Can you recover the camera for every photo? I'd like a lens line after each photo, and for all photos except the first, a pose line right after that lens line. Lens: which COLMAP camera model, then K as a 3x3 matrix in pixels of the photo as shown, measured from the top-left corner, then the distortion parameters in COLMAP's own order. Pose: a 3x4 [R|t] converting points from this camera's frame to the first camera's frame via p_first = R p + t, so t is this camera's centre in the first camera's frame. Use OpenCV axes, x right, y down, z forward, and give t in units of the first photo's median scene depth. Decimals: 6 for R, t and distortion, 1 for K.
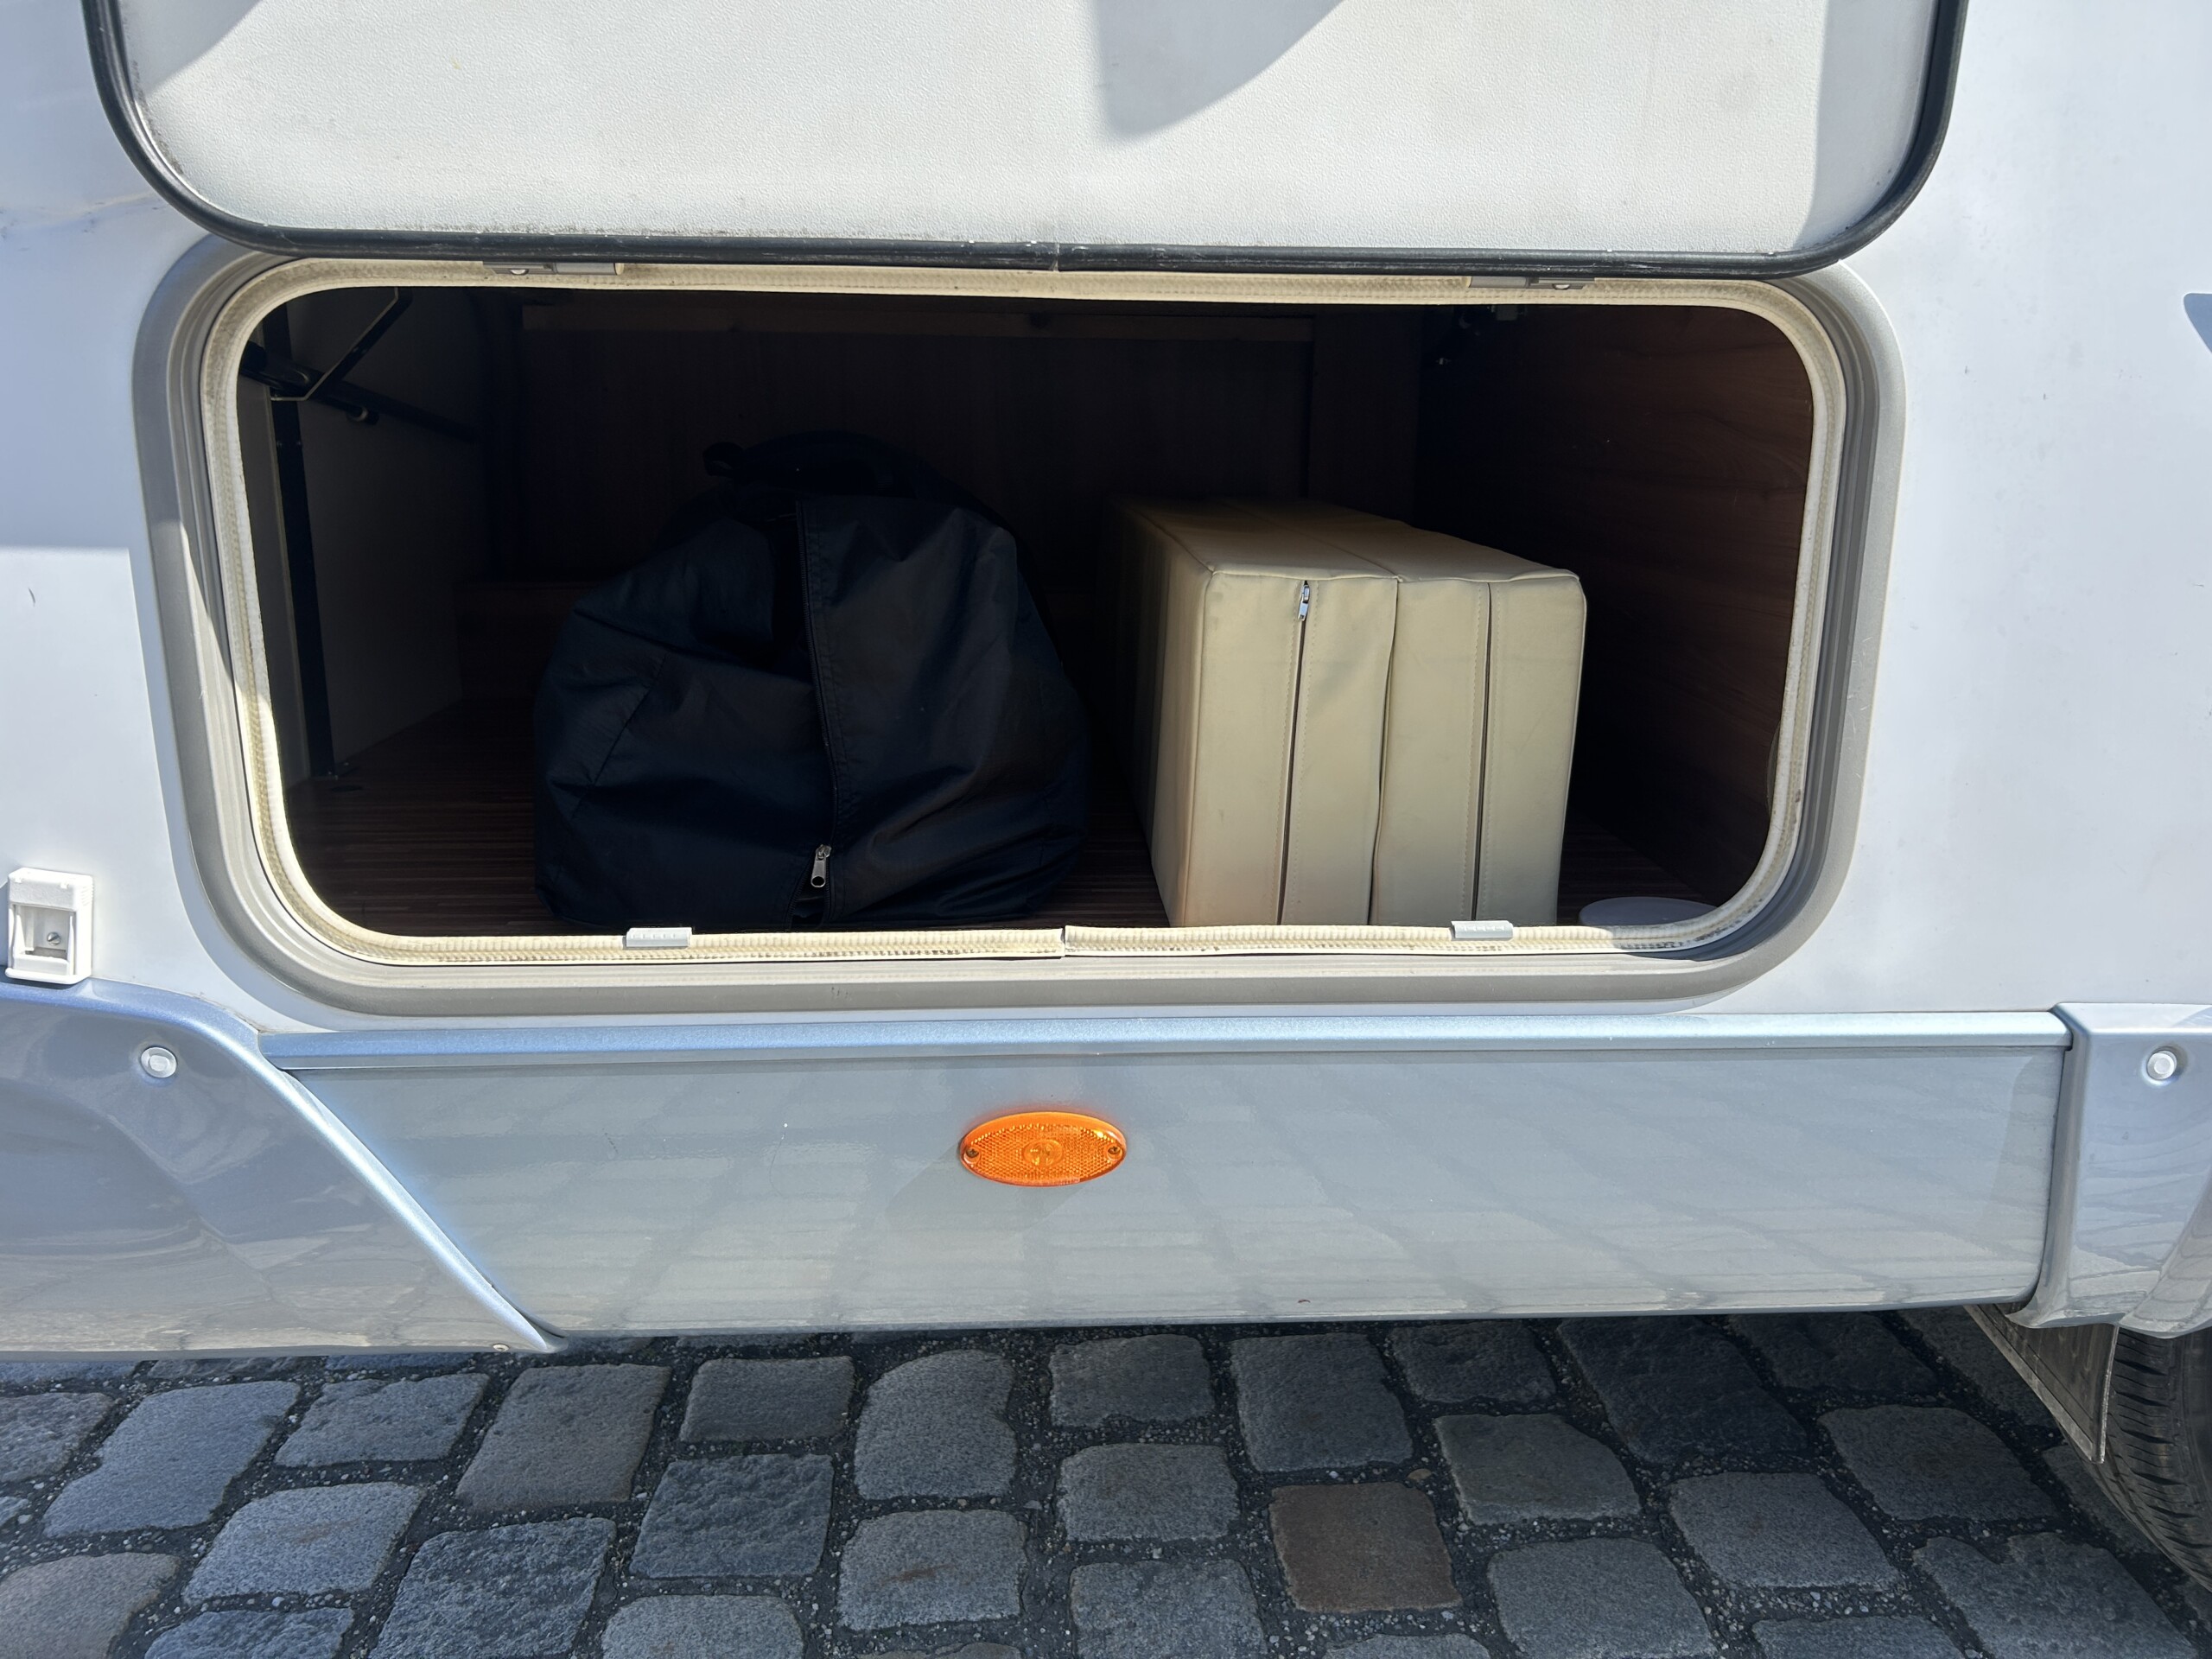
lens RADIAL K [[1662.0, 0, 1106.0], [0, 1662.0, 829.5], [0, 0, 1]] dist [0.057491, -0.044417]
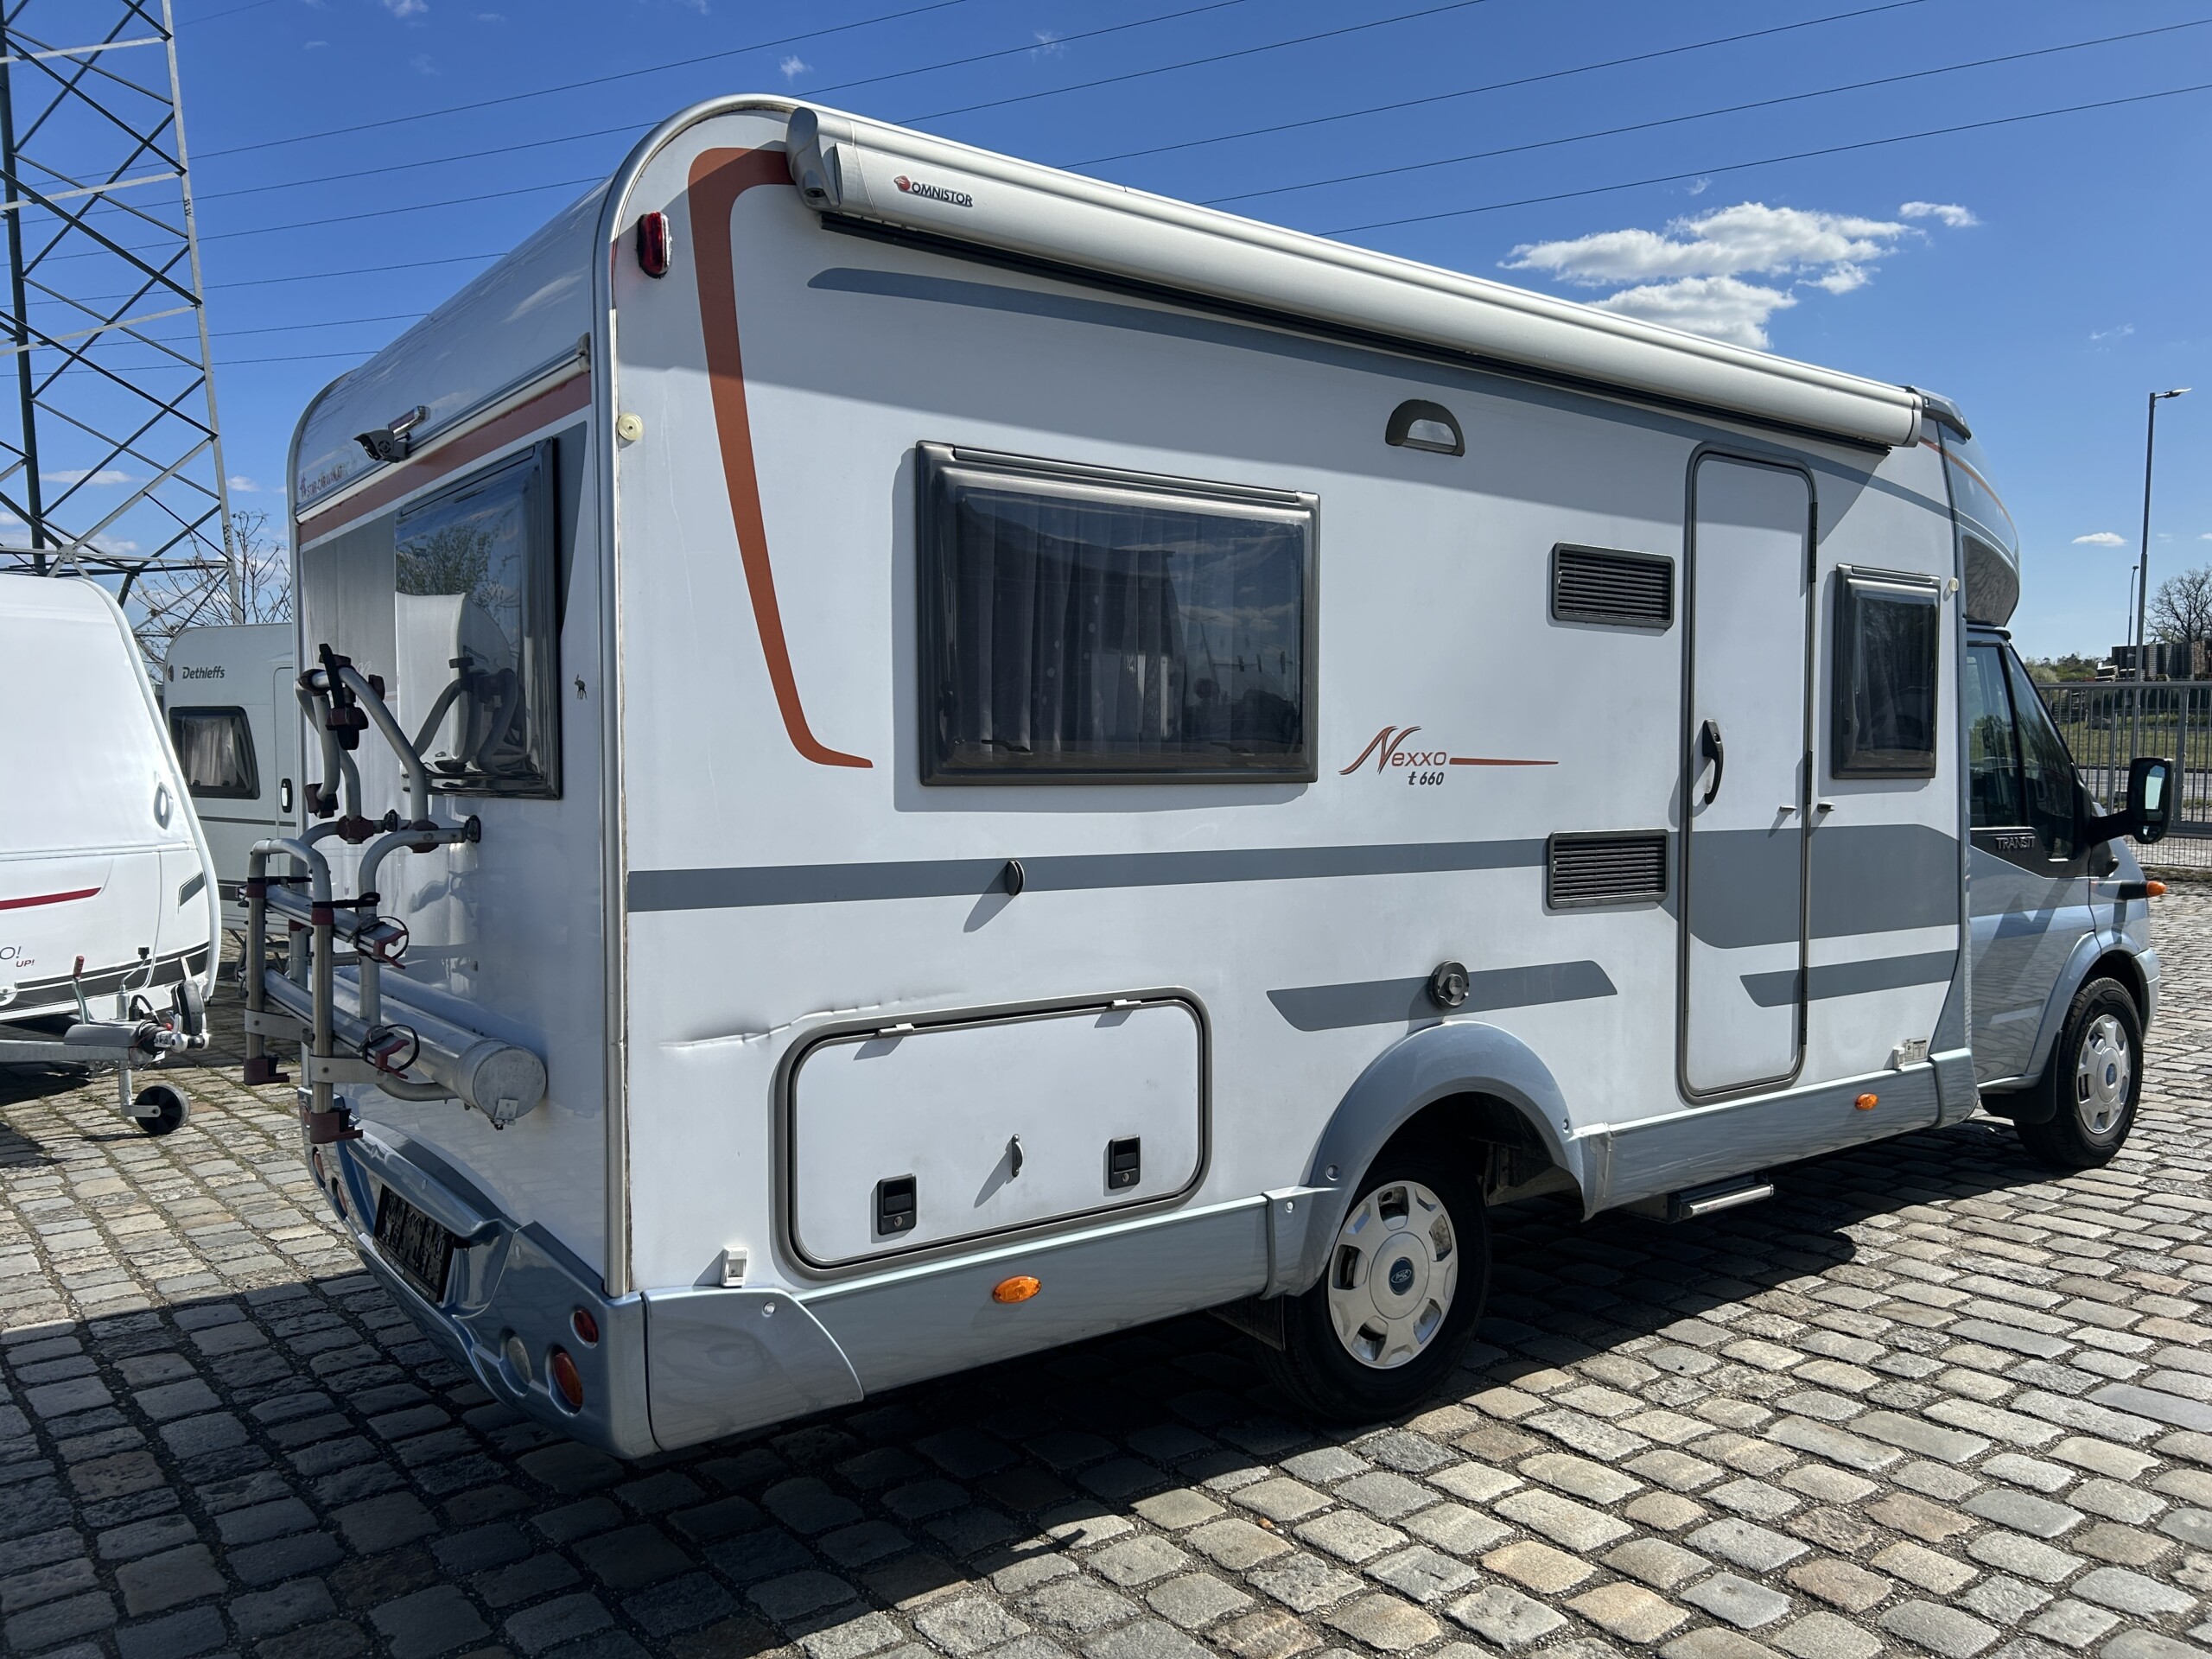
lens RADIAL K [[1662.0, 0, 1106.0], [0, 1662.0, 829.5], [0, 0, 1]] dist [0.057491, -0.044417]
pose [[0.834432, -0.031481, 0.550211, -1.444945], [0.135119, 0.979582, -0.148868, -0.145112], [-0.534290, 0.198564, 0.821648, -1.634436]]
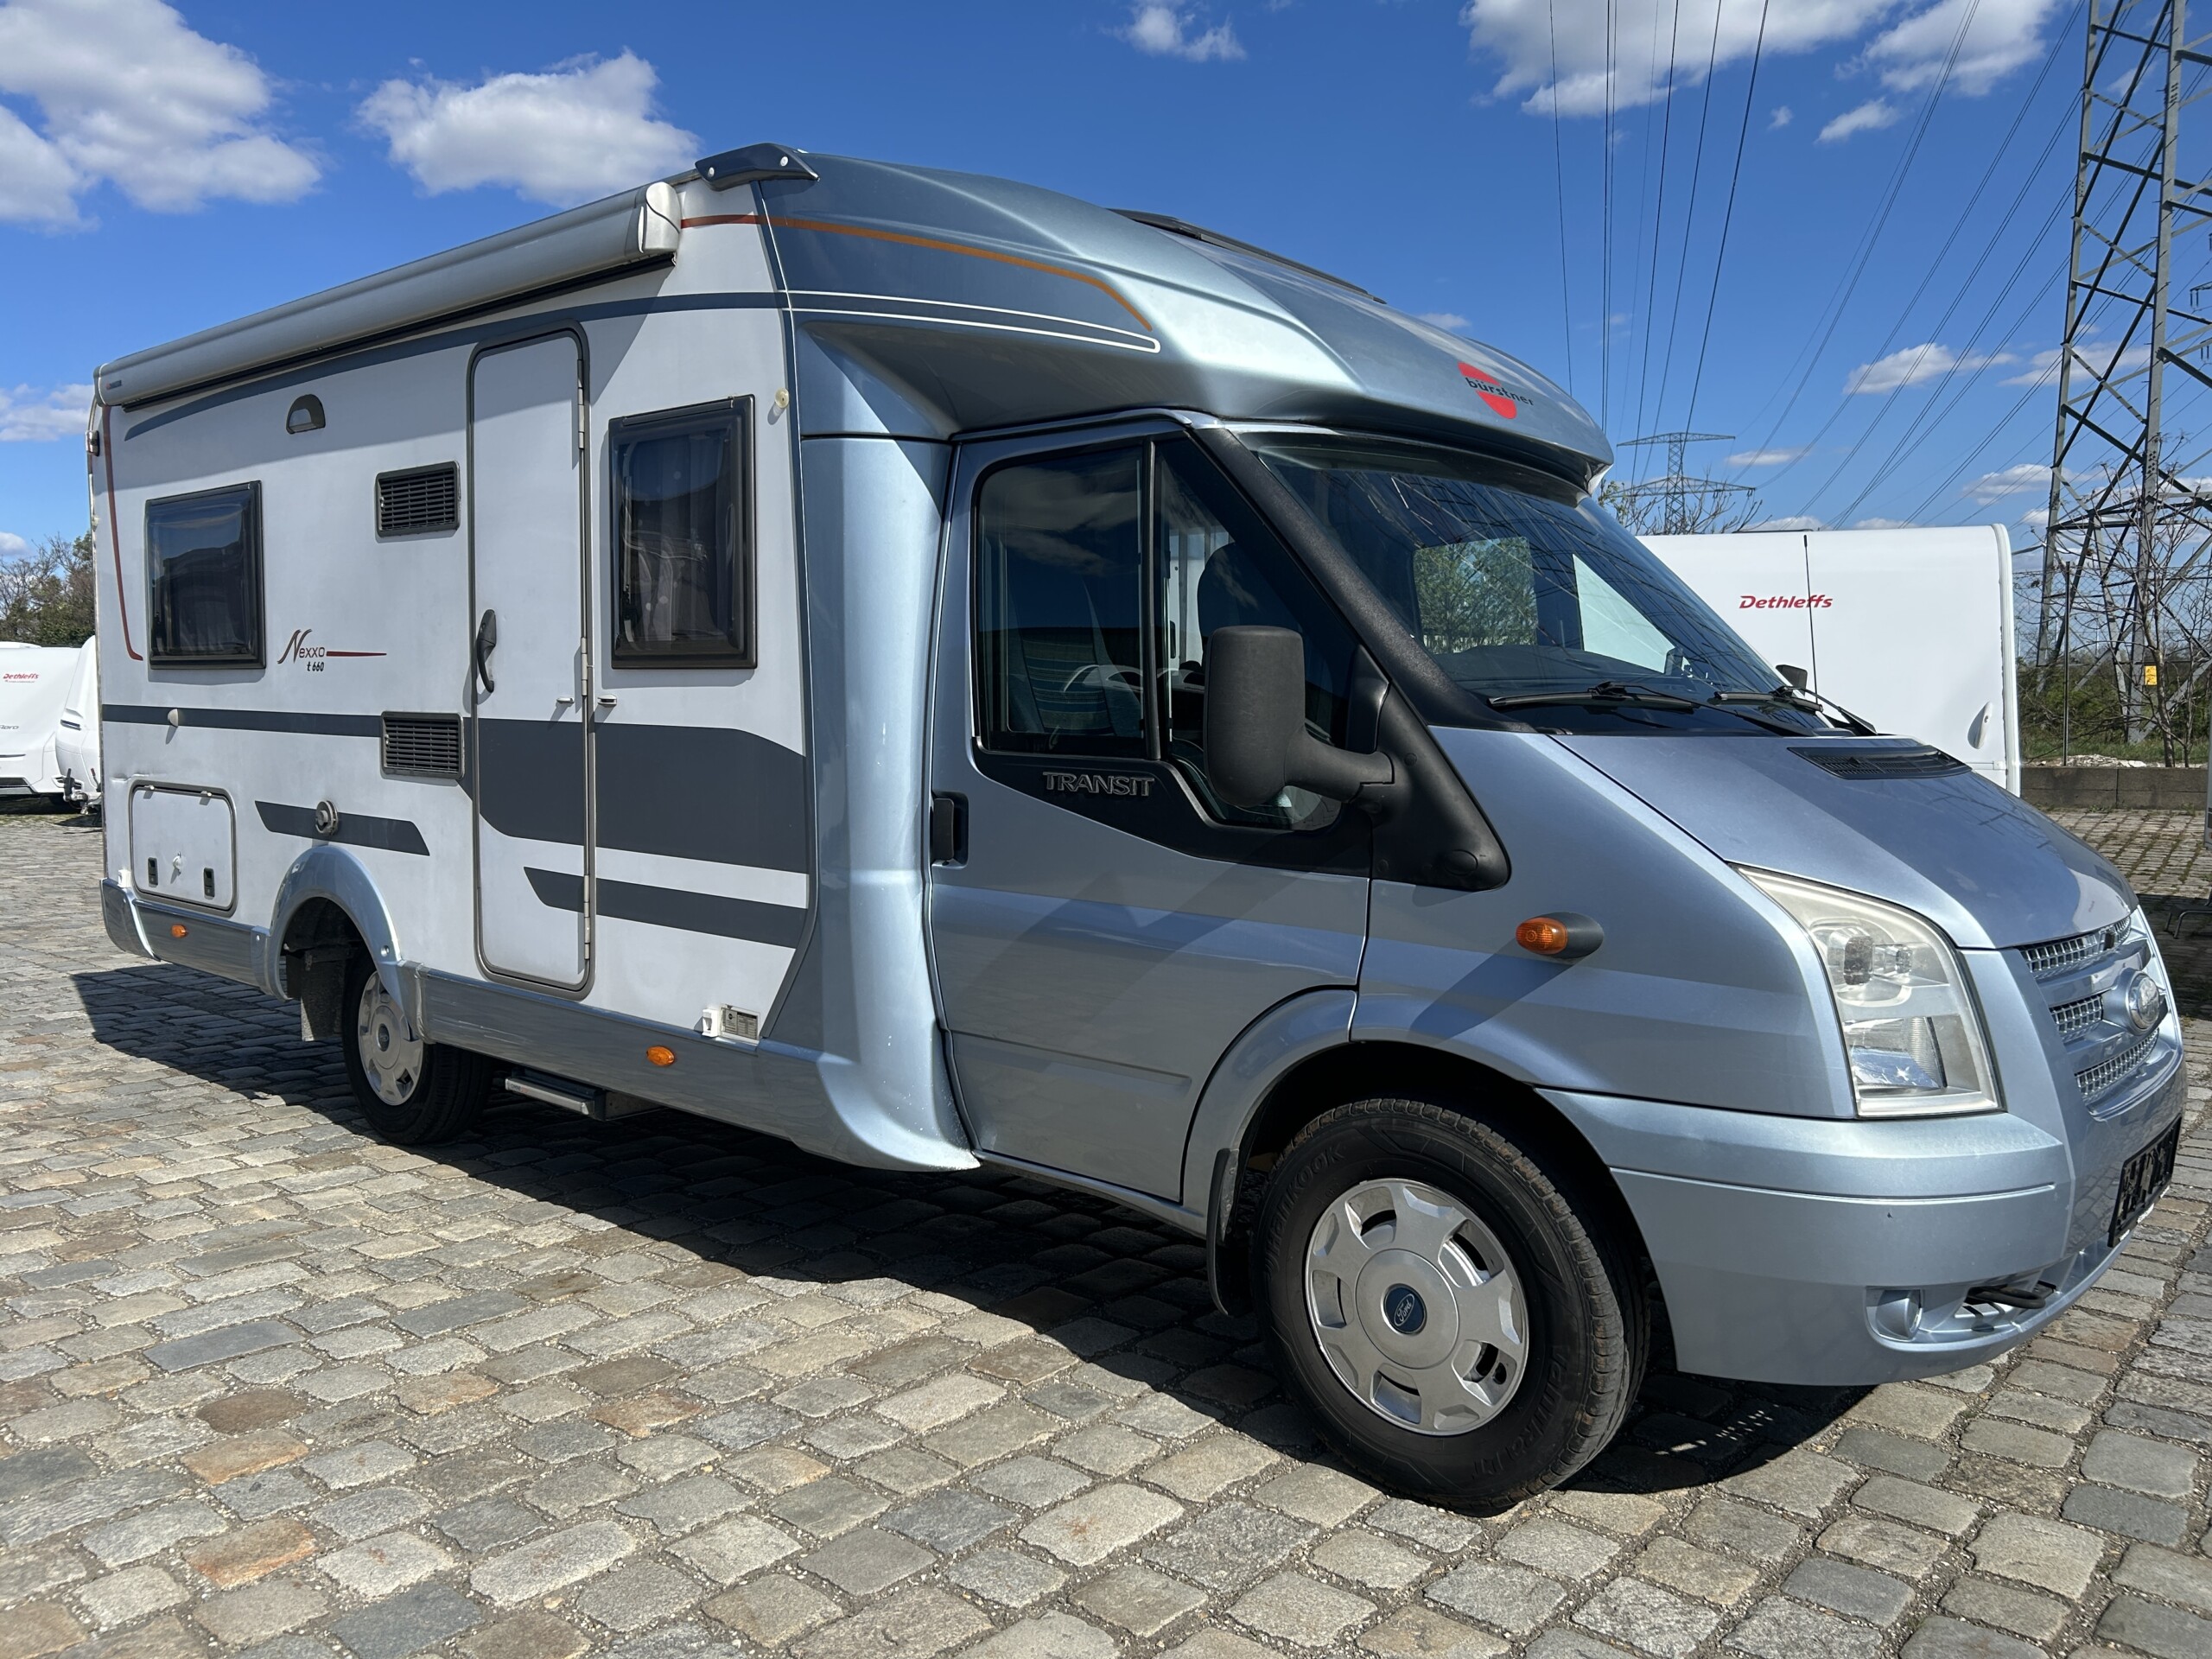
lens RADIAL K [[1662.0, 0, 1106.0], [0, 1662.0, 829.5], [0, 0, 1]] dist [0.057491, -0.044417]
pose [[0.707385, 0.051026, -0.704985, 5.921663], [-0.171777, 0.979899, -0.101438, -0.114112], [0.685638, 0.192856, 0.701931, -0.931319]]
